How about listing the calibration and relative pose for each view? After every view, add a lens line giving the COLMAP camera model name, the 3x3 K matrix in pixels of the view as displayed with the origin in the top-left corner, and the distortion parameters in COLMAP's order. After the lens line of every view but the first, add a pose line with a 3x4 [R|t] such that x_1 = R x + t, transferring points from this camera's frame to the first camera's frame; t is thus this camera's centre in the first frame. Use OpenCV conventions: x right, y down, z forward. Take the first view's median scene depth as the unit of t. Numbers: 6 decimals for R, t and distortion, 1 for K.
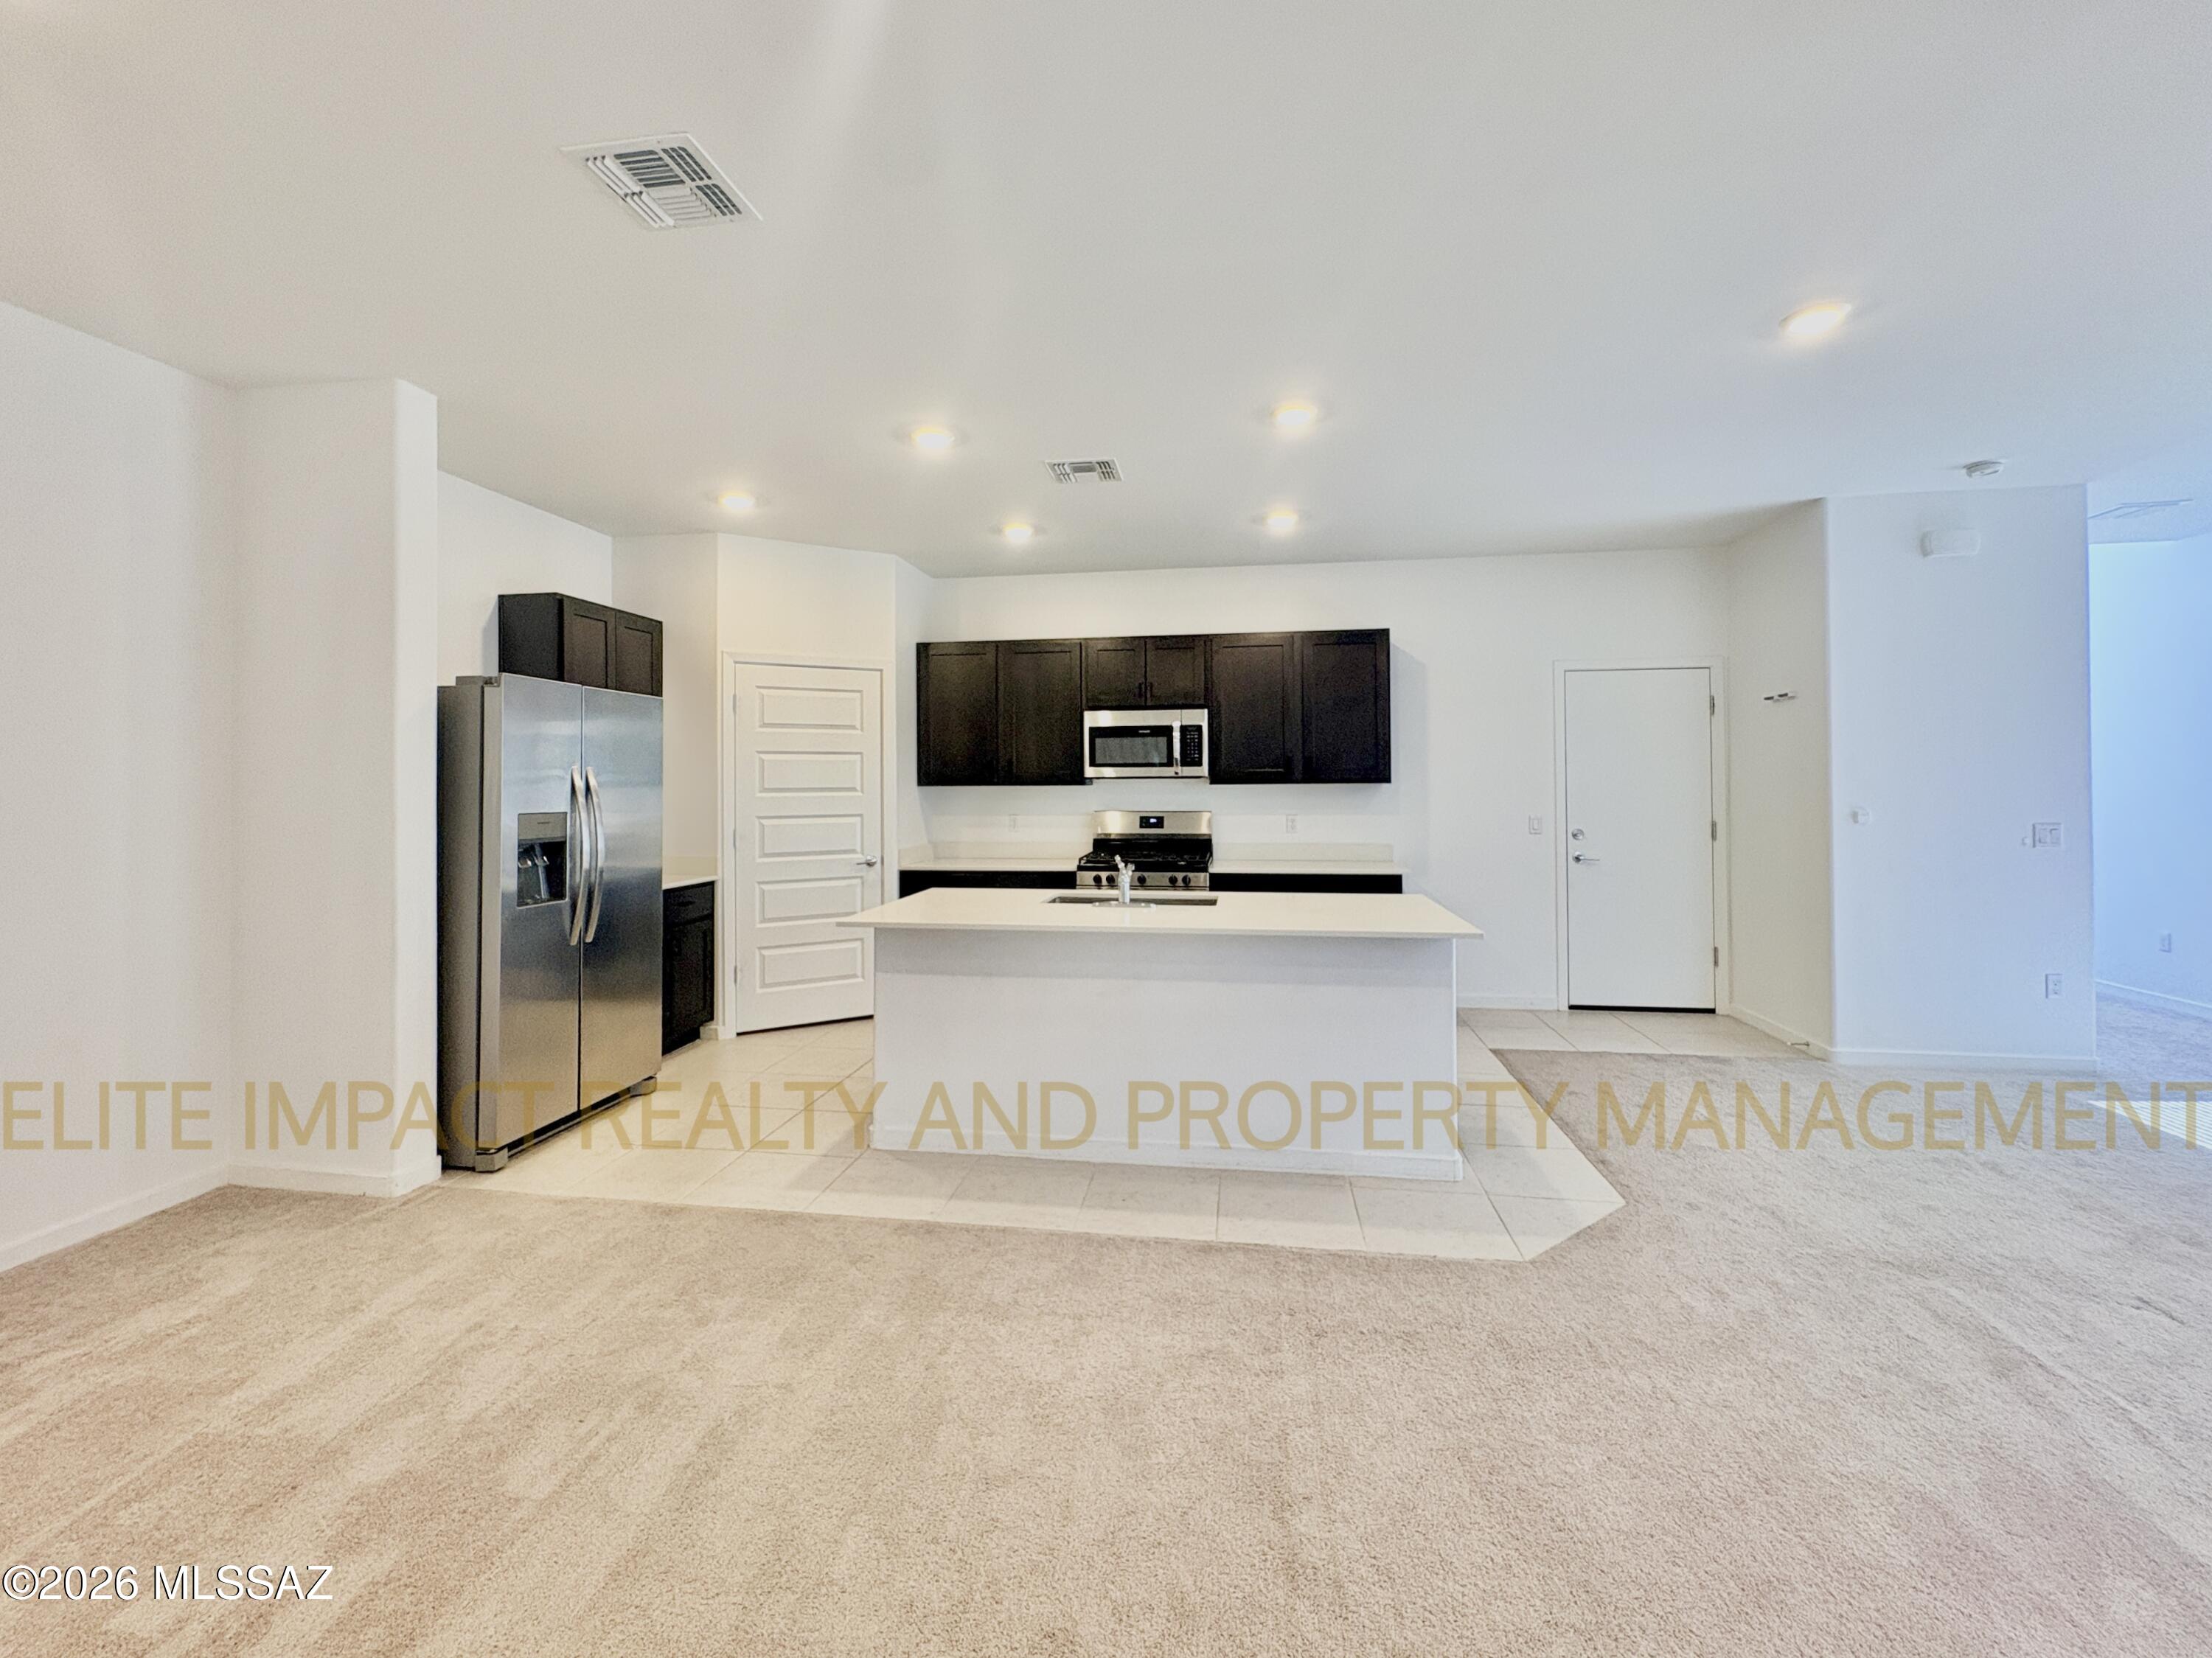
lens RADIAL K [[924.5, 0, 1105.4], [0, 924.5, 779.2], [0, 0, 1]] dist [0.000743, 0.000311]
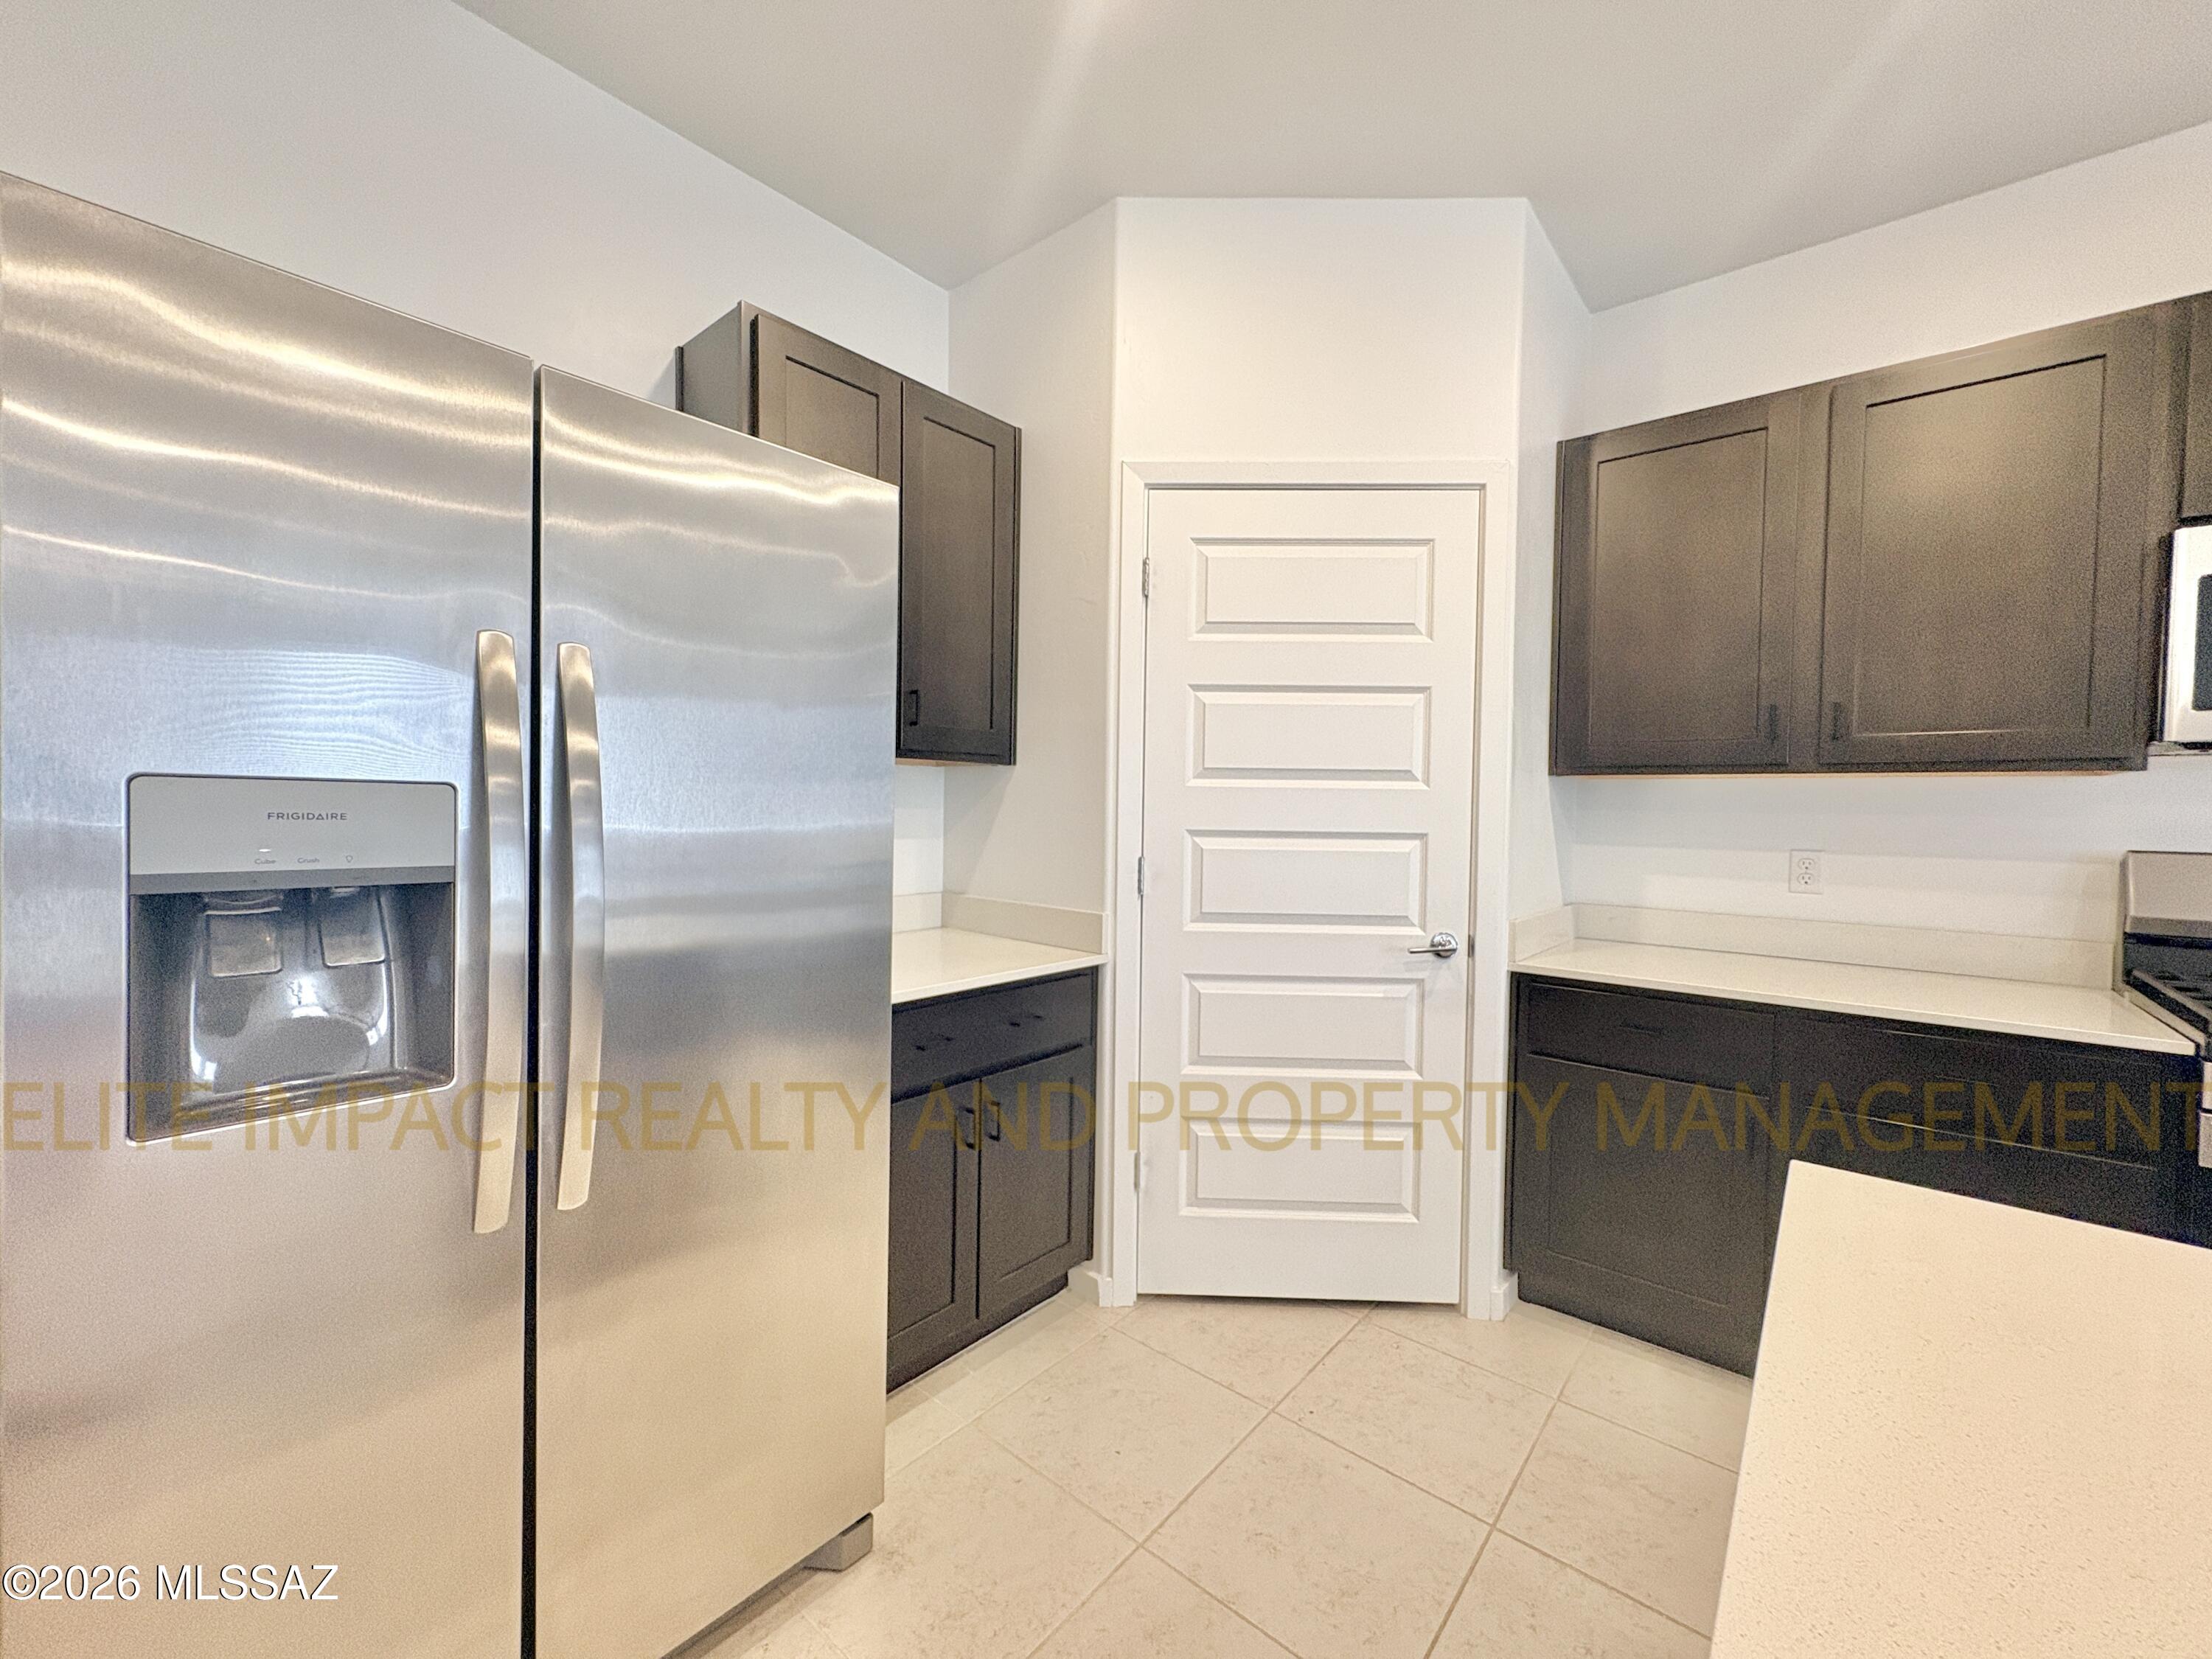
lens RADIAL K [[874.1, 0, 1108.1], [0, 874.1, 812.8], [0, 0, 1]] dist [-0.001867, 0.000472]
pose [[0.846487, 0.031182, -0.531496, -0.180552], [-0.015682, 0.999311, 0.033652, 0.017684], [0.532179, -0.020151, 0.846392, 0.607578]]
